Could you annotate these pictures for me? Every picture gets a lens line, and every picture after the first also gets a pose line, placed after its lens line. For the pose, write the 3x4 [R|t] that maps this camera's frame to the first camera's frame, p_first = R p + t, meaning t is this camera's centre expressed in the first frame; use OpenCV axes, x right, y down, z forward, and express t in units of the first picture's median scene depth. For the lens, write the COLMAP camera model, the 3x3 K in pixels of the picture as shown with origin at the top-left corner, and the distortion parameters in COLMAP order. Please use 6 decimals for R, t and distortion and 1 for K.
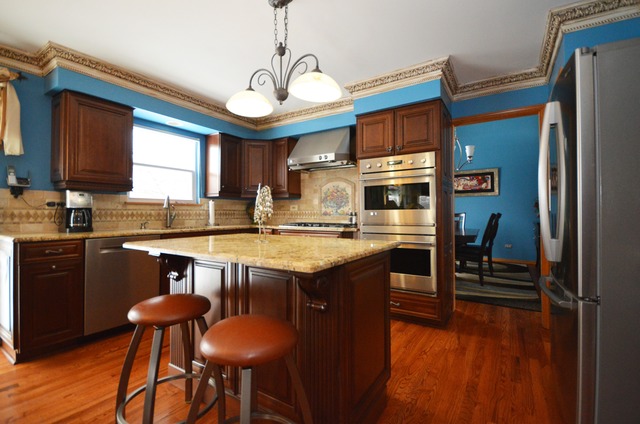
lens RADIAL K [[285.8, 0, 322.0], [0, 285.8, 210.1], [0, 0, 1]] dist [-0.002662, -0.006354]
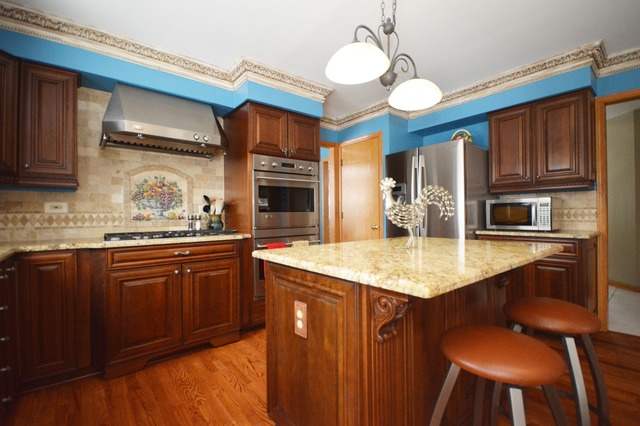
lens RADIAL K [[285.8, 0, 319.9], [0, 285.8, 213.7], [0, 0, 1]] dist [-0.002662, -0.006354]
pose [[0.309344, 0.002966, 0.950946, -0.470344], [0.000451, 0.999995, -0.003265, 0.005222], [-0.950950, 0.001439, 0.309341, 0.414500]]
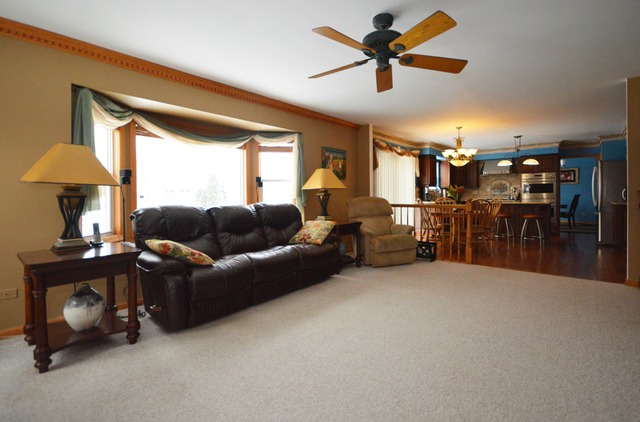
lens RADIAL K [[301.2, 0, 334.5], [0, 301.2, 197.8], [0, 0, 1]] dist [-0.027221, -0.000011]
pose [[0.991795, -0.004884, -0.127742, -0.900086], [0.006794, 0.999871, 0.014522, -0.007694], [0.127654, -0.015271, 0.991701, -1.405825]]
